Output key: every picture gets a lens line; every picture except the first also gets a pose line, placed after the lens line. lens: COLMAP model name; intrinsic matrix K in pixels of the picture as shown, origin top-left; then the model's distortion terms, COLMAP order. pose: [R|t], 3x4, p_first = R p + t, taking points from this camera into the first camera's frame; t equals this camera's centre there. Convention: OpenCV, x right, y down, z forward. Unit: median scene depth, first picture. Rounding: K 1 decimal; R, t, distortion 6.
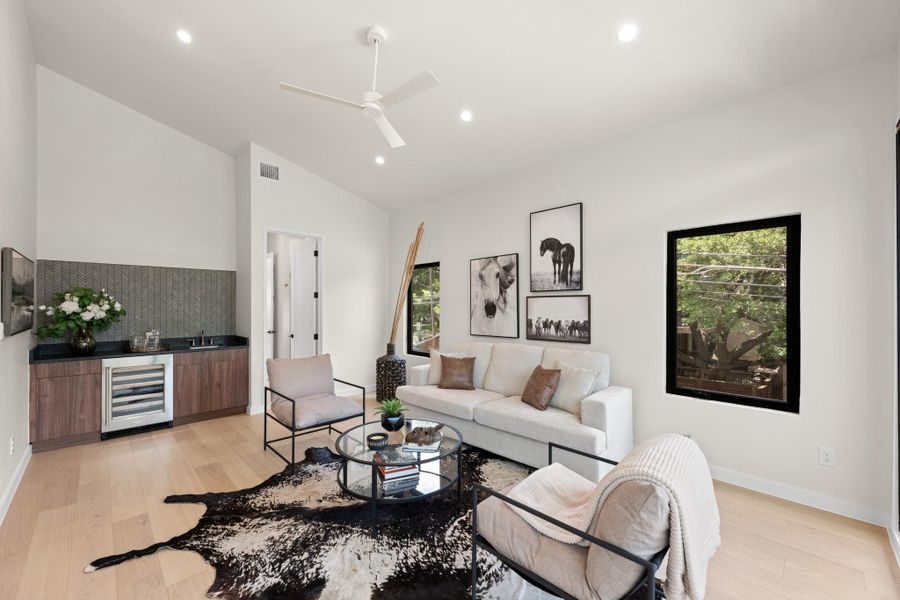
lens RADIAL K [[366.8, 0, 447.0], [0, 366.8, 304.2], [0, 0, 1]] dist [-0.003340, 0.000792]
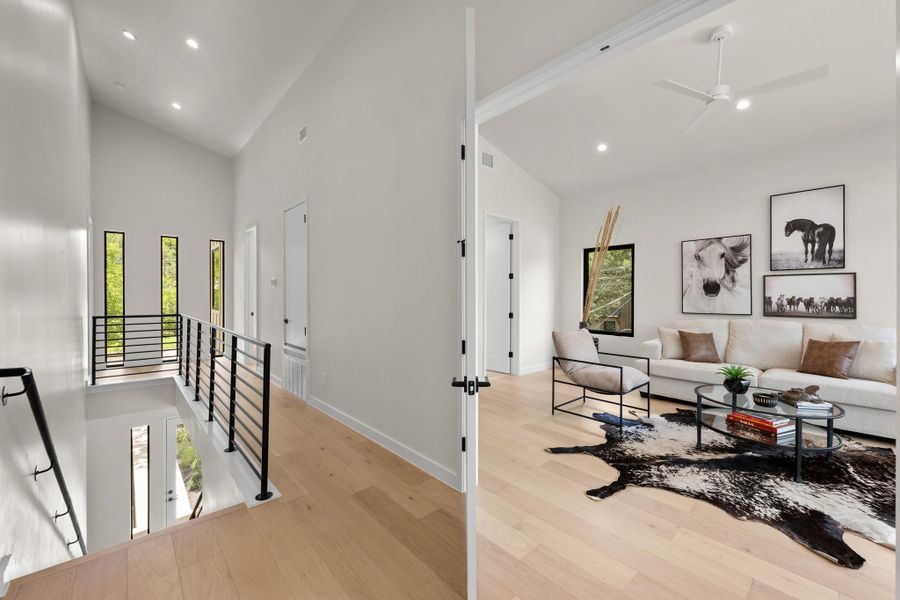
lens RADIAL K [[366.8, 0, 451.6], [0, 366.8, 293.8], [0, 0, 1]] dist [-0.003340, 0.000792]
pose [[0.998559, -0.000606, -0.053666, -0.670155], [0.001087, 0.999959, 0.008952, 0.023384], [0.053658, -0.008997, 0.998519, -0.101717]]
